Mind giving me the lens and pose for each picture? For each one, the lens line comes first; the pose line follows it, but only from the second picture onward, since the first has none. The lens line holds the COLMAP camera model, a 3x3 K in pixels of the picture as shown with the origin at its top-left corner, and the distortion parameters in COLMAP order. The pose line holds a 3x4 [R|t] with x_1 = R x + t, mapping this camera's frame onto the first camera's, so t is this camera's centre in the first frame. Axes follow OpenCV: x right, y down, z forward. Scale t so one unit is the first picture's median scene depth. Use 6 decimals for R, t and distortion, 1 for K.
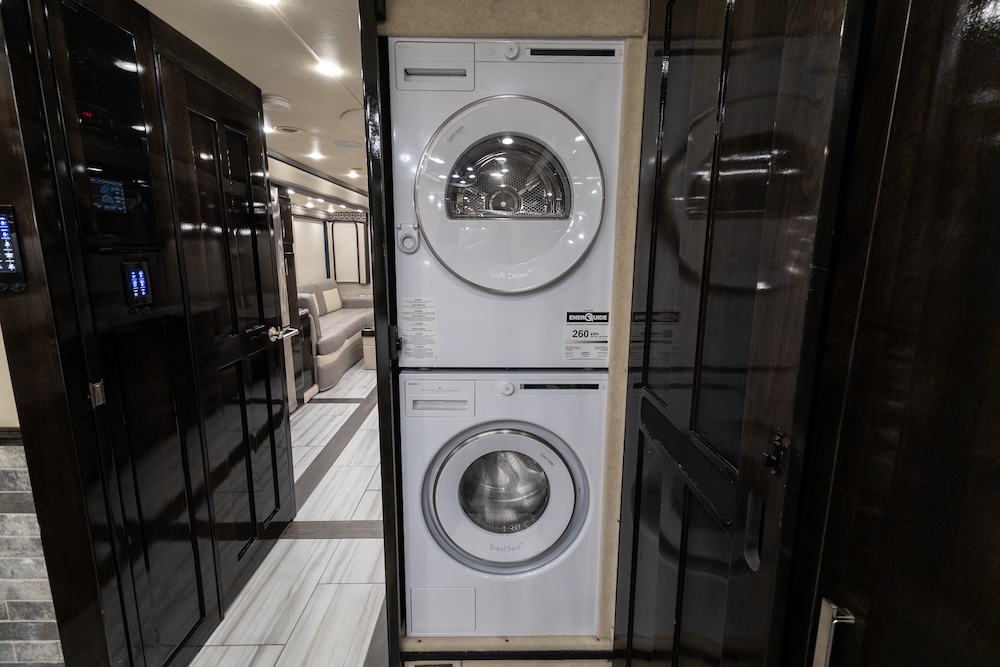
lens RADIAL K [[462.9, 0, 500.0], [0, 462.9, 333.5], [0, 0, 1]] dist [0.010910, -0.000199]
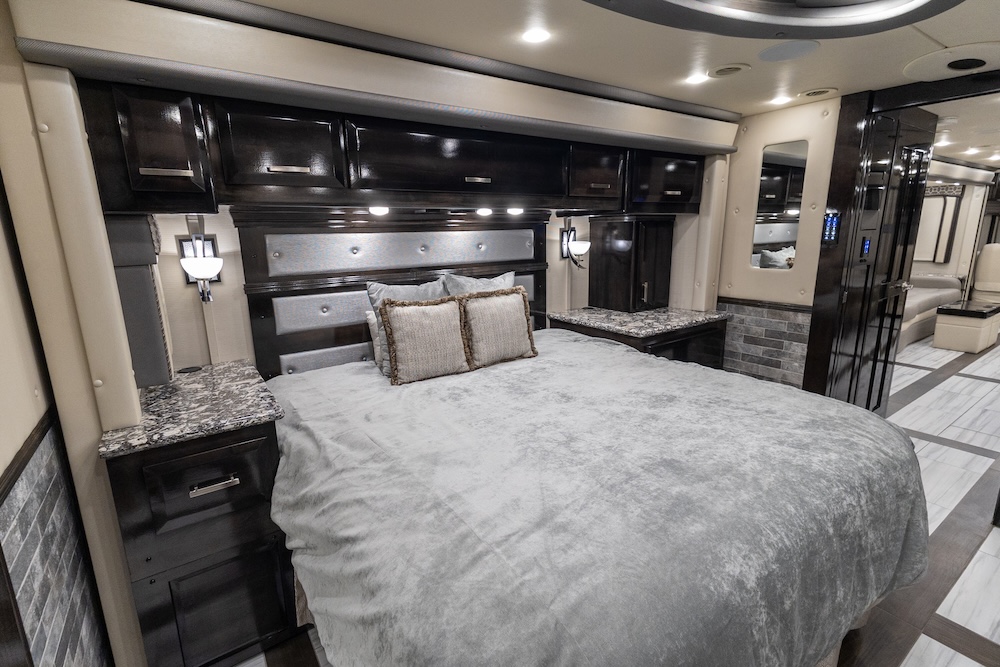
lens RADIAL K [[462.9, 0, 500.0], [0, 462.9, 333.5], [0, 0, 1]] dist [0.010910, -0.000199]
pose [[0.552283, 0.163678, -0.817431, 0.015003], [-0.128817, 0.985515, 0.110302, 0.069671], [0.823644, 0.044381, 0.565368, -0.409368]]
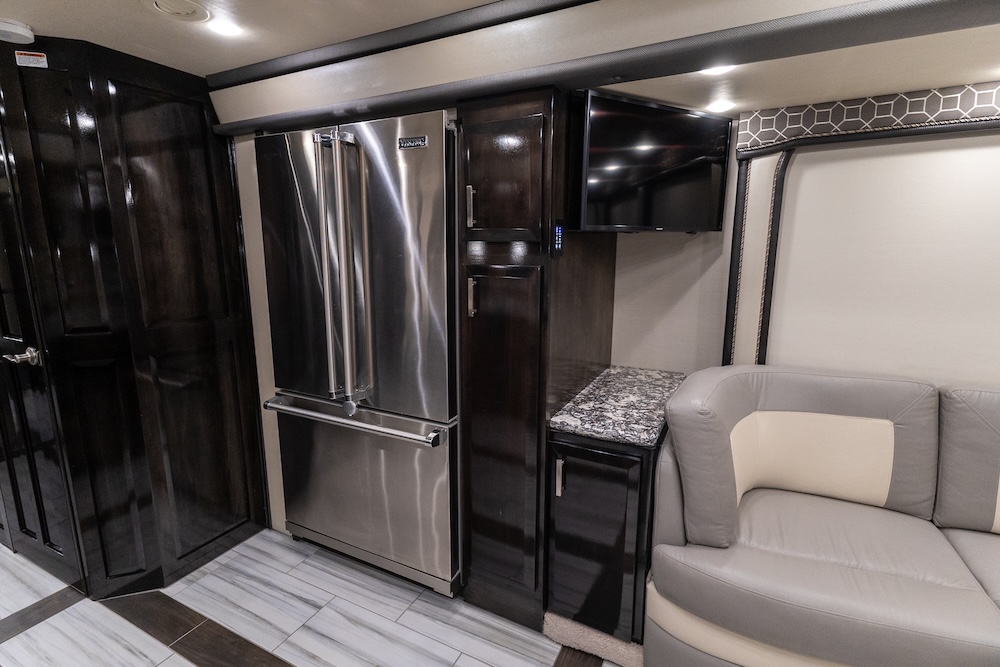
lens RADIAL K [[487.0, 0, 500.0], [0, 487.0, 333.5], [0, 0, 1]] dist [0.024461, -0.000696]
pose [[-0.479024, 0.164285, -0.862292, -0.075511], [-0.157743, 0.950228, 0.268669, -0.248860], [0.863512, 0.264720, -0.429267, 1.225433]]
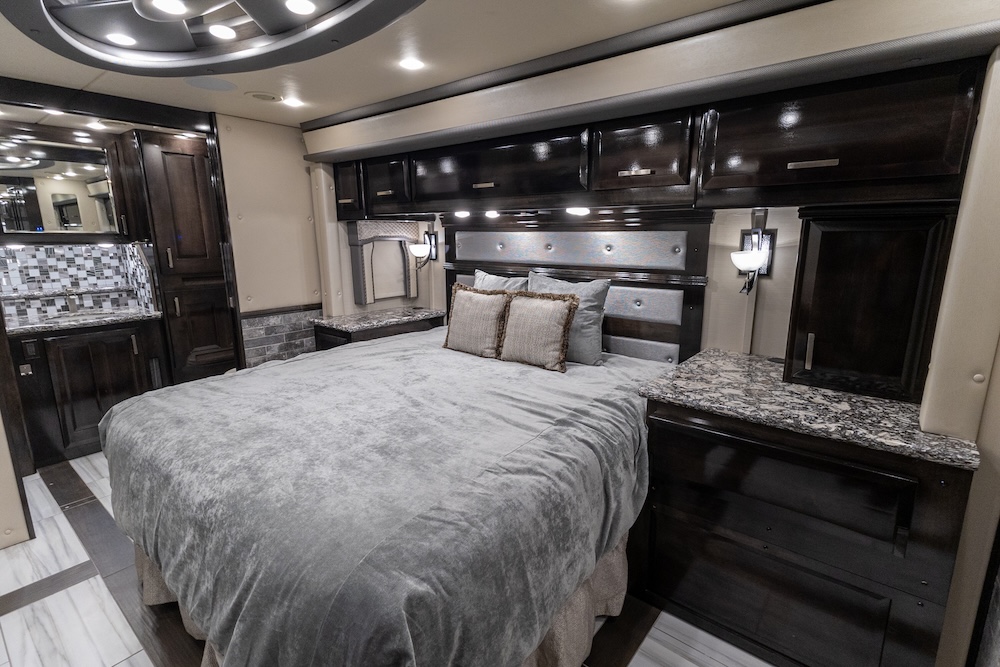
lens RADIAL K [[473.5, 0, 500.0], [0, 473.5, 333.5], [0, 0, 1]] dist [0.012268, -0.000053]
pose [[-0.653734, 0.153875, -0.740914, 0.000997], [-0.138120, 0.938396, 0.316757, -0.035600], [0.744012, 0.309410, -0.592208, 0.162182]]
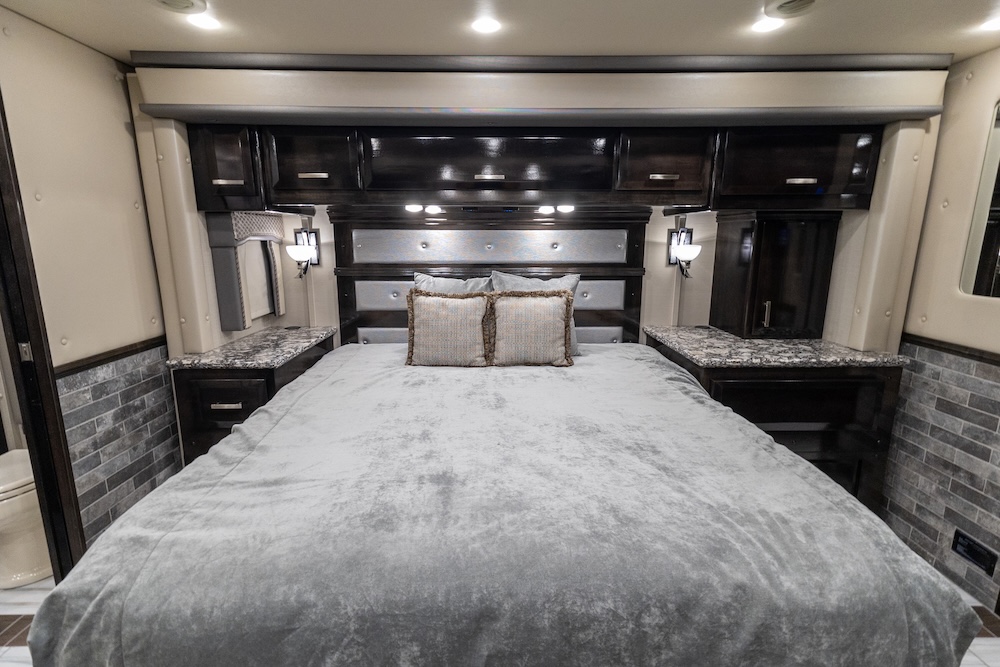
lens RADIAL K [[474.0, 0, 500.0], [0, 474.0, 333.5], [0, 0, 1]] dist [0.012090, -0.000170]
pose [[-0.015033, 0.194199, -0.980847, 0.092324], [-0.182231, 0.963996, 0.193656, 0.031534], [0.983141, 0.181652, 0.020897, -0.159543]]
